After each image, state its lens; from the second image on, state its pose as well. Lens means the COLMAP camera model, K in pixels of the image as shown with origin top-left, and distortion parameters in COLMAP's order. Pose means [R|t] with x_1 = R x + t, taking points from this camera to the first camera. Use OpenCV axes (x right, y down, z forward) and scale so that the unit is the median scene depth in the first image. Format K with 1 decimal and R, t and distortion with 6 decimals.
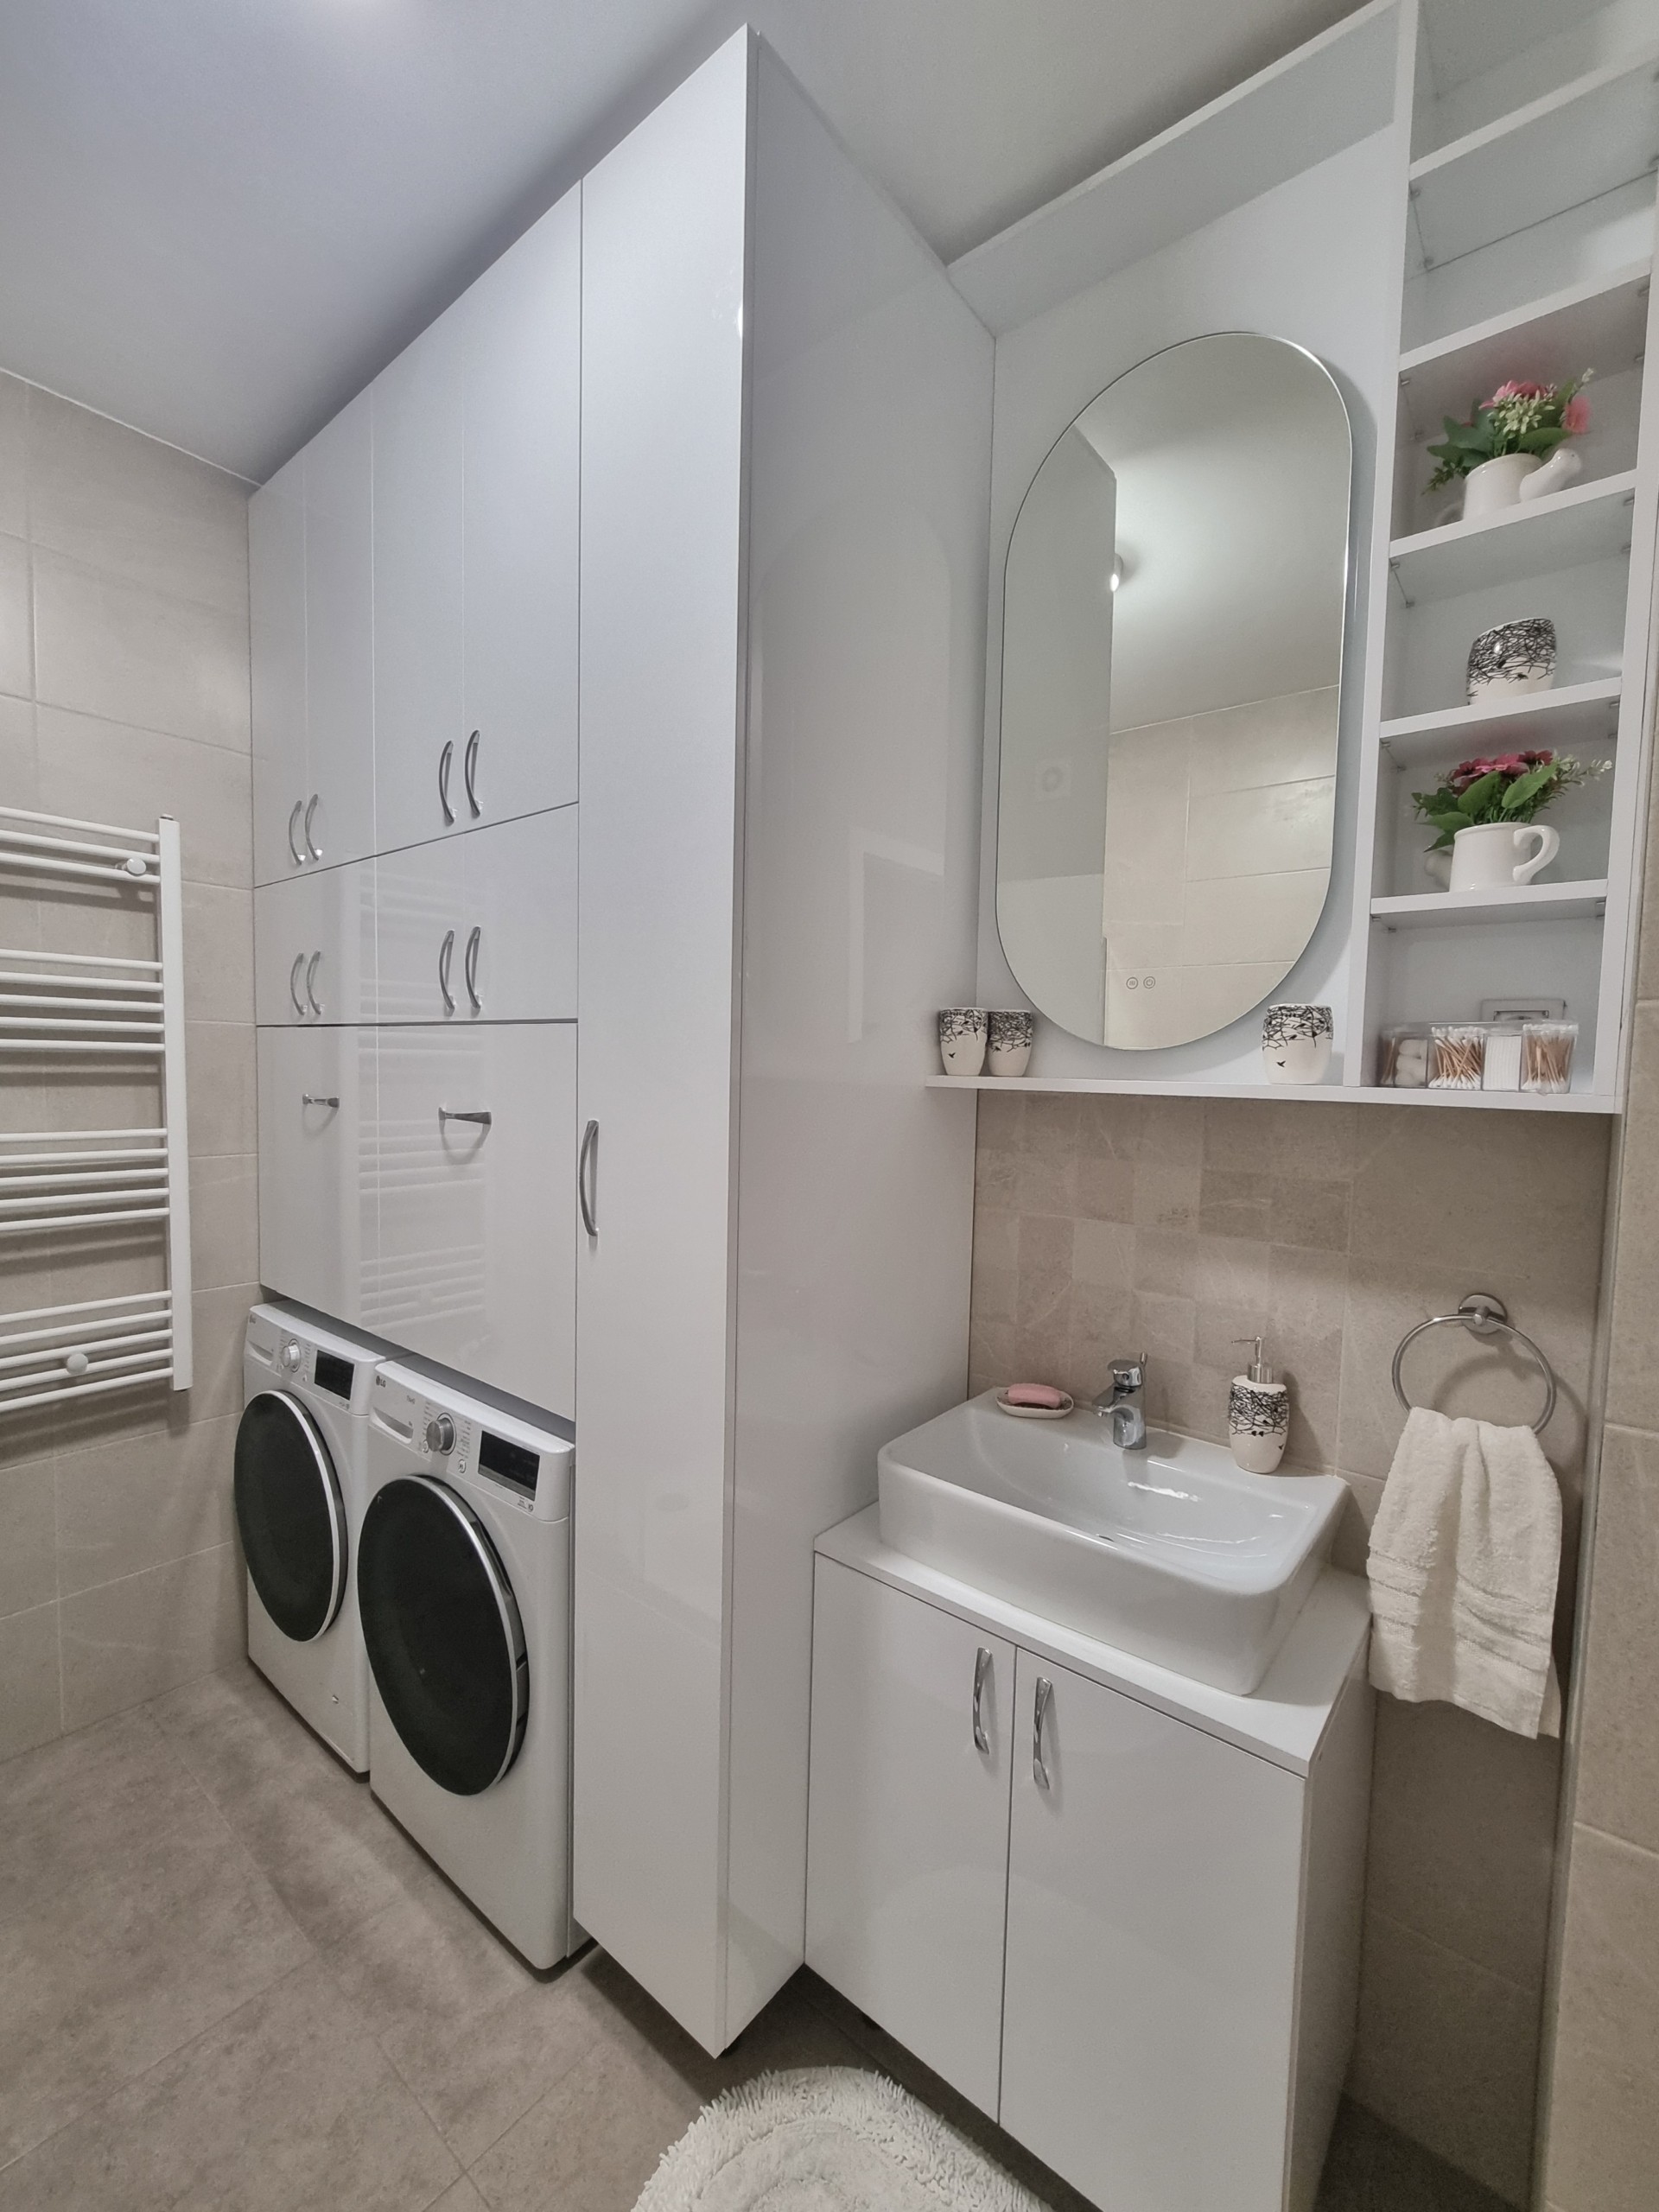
lens RADIAL K [[934.7, 0, 837.9], [0, 934.7, 1111.8], [0, 0, 1]] dist [0.001650, -0.001113]
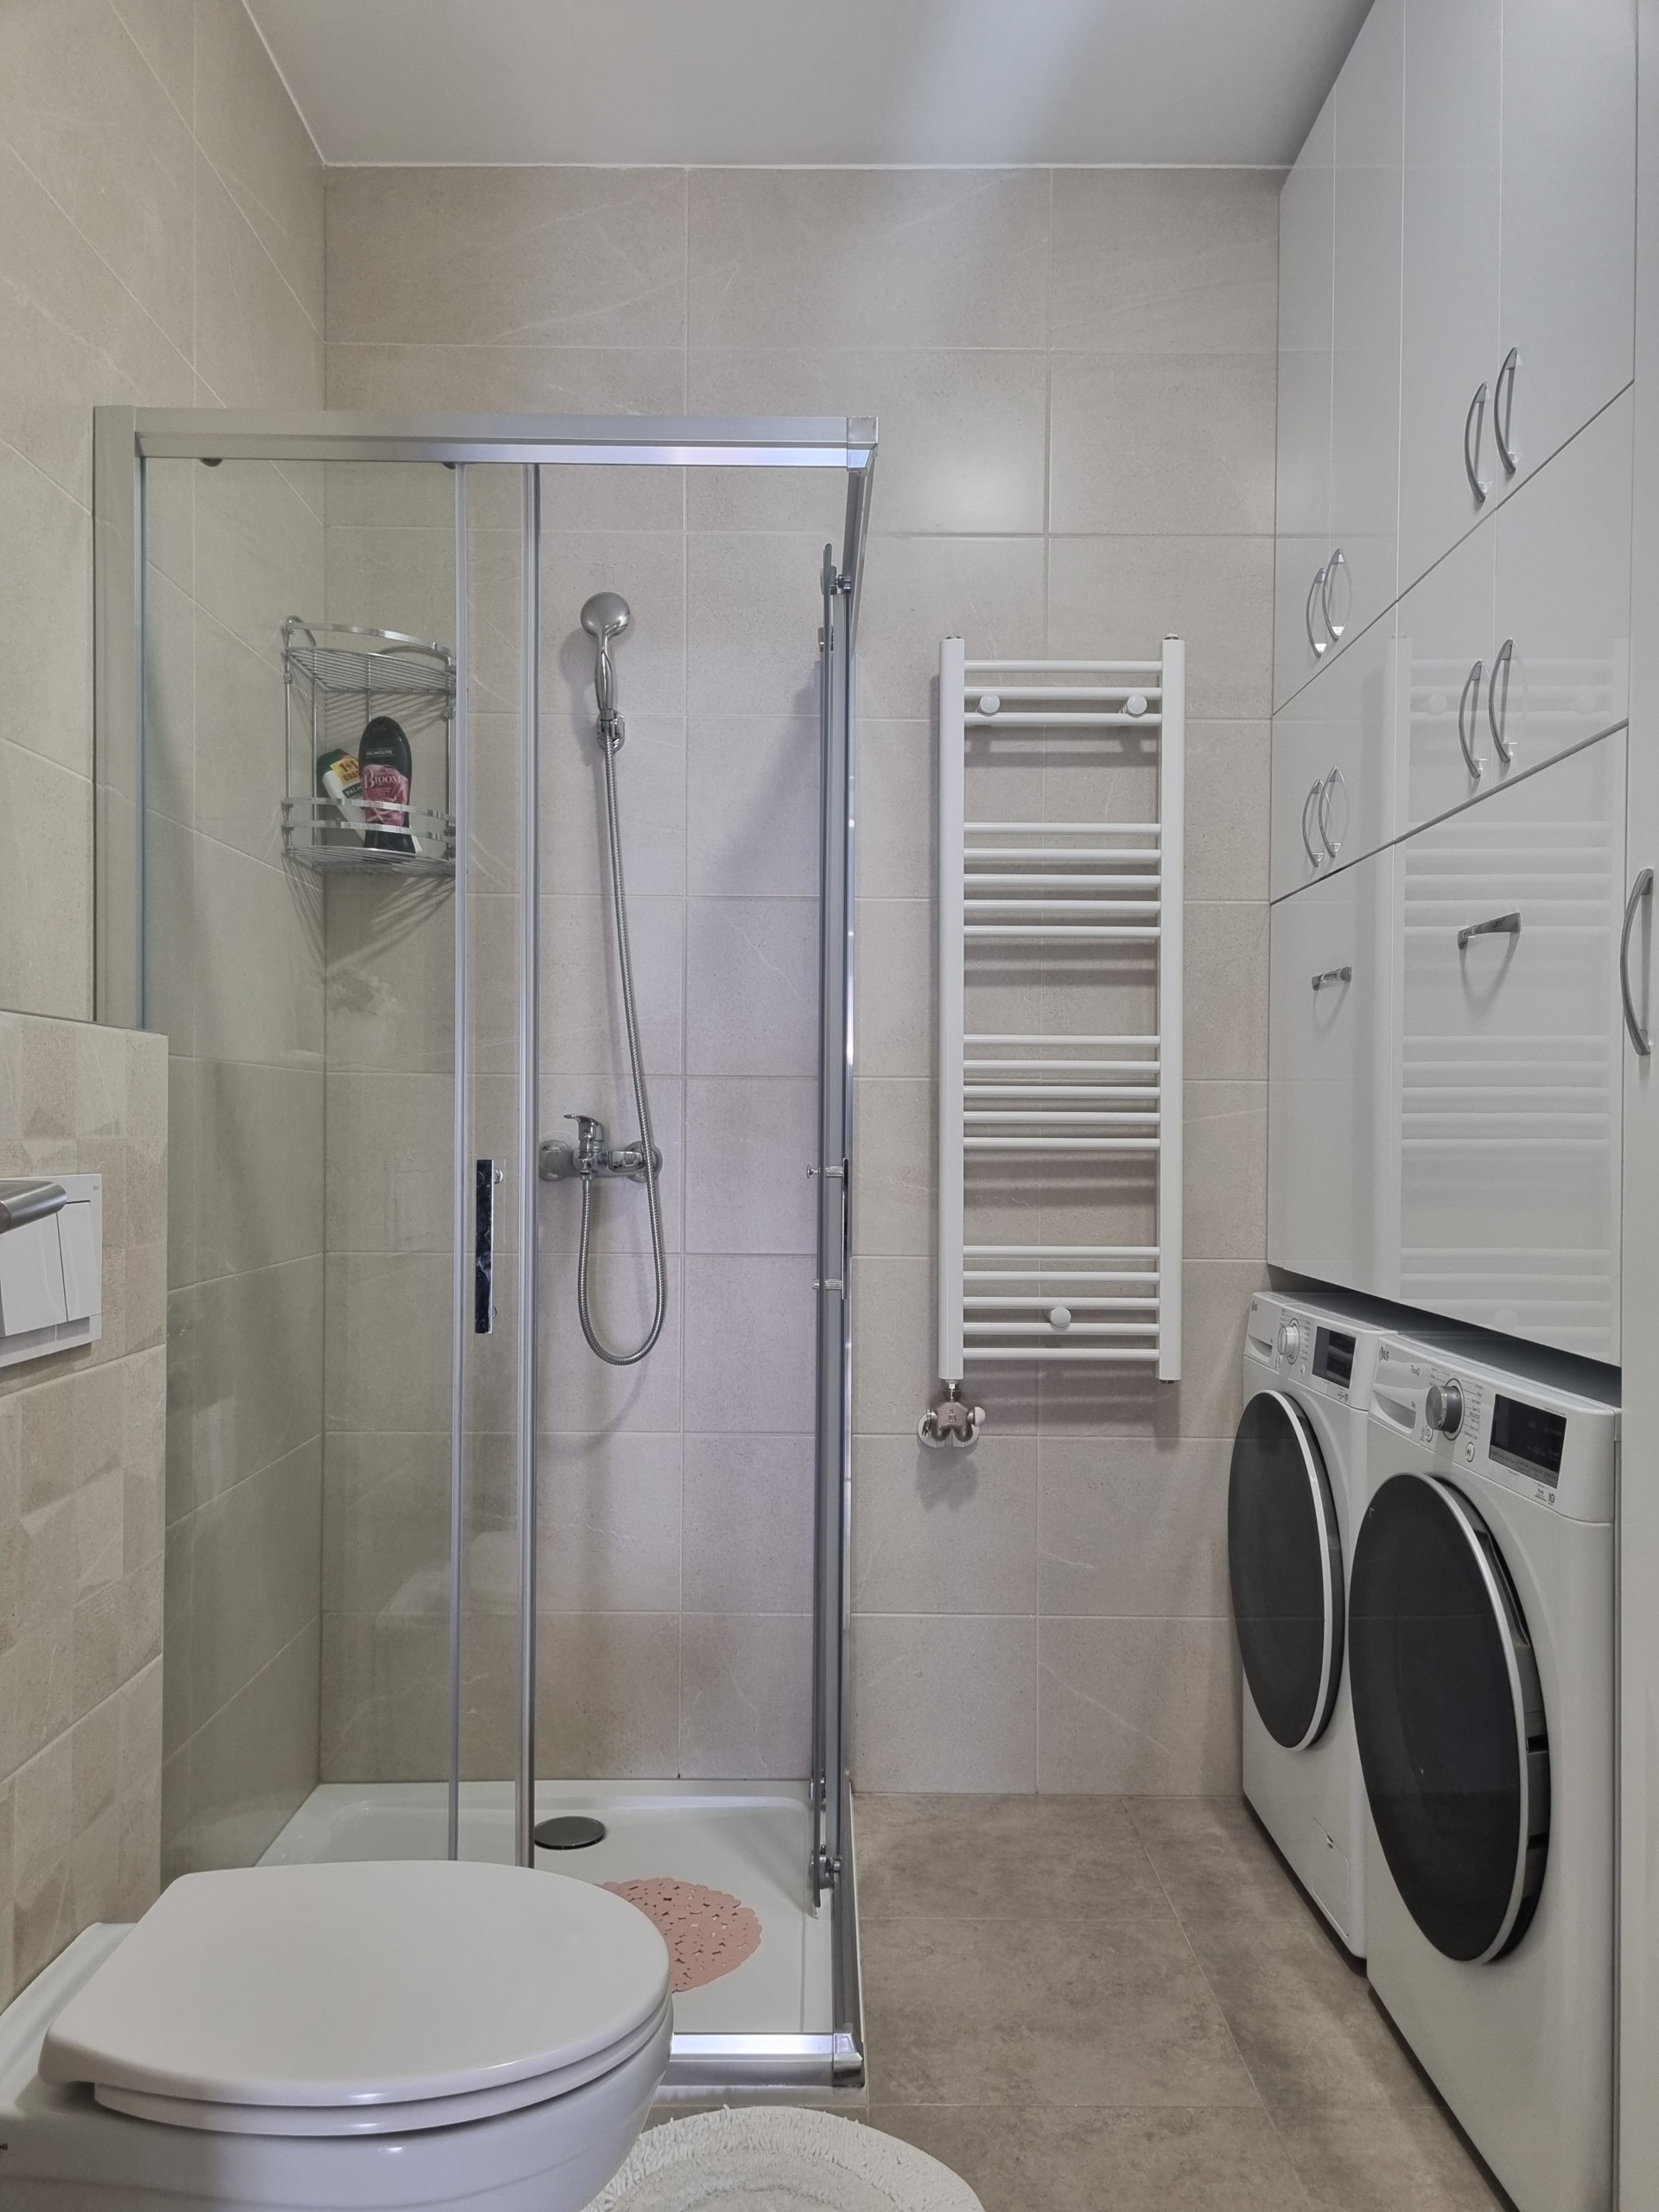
lens RADIAL K [[1678.6, 0, 809.0], [0, 1678.6, 1137.1], [0, 0, 1]] dist [0.064166, -0.057023]
pose [[0.628339, -0.014225, -0.777810, 0.194890], [-0.038579, 0.998033, -0.049418, 0.191031], [0.776982, 0.061058, 0.626554, -0.102437]]
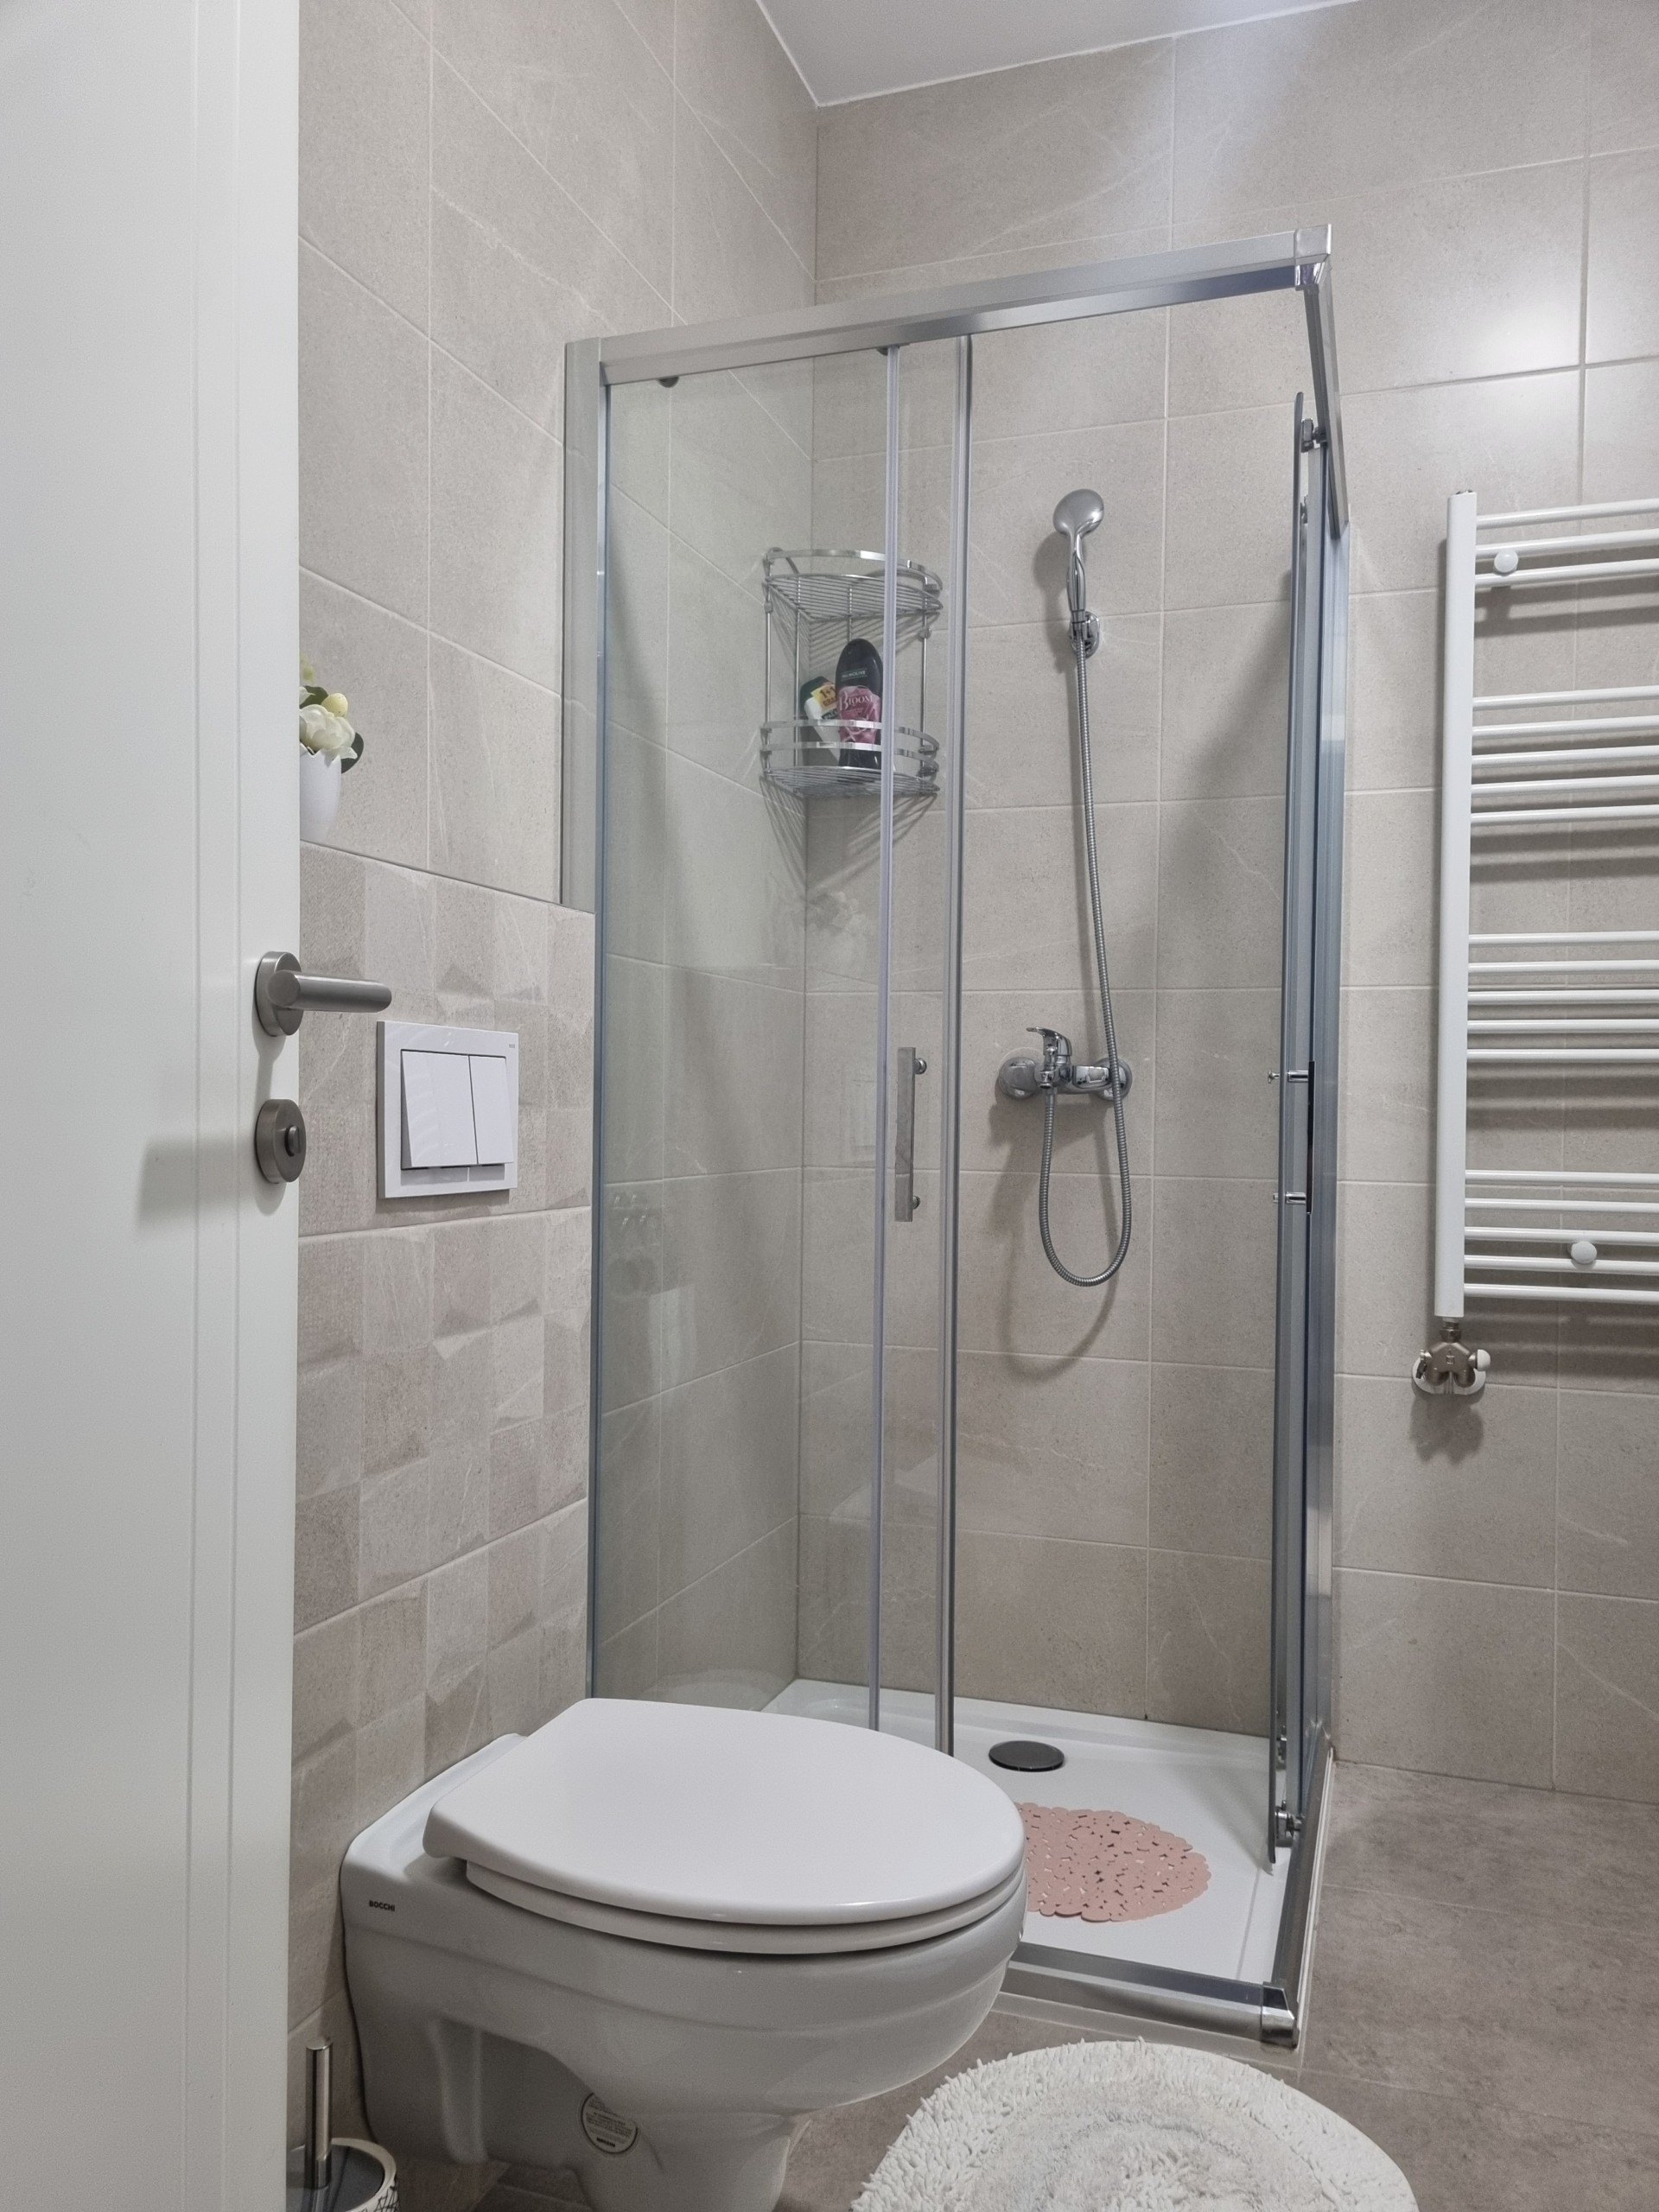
lens RADIAL K [[1678.6, 0, 817.4], [0, 1678.6, 1124.1], [0, 0, 1]] dist [0.064166, -0.057023]
pose [[0.341346, -0.007017, -0.939912, 0.212353], [-0.061501, 0.997663, -0.029784, 0.243467], [0.937924, 0.067972, 0.340117, -0.003543]]
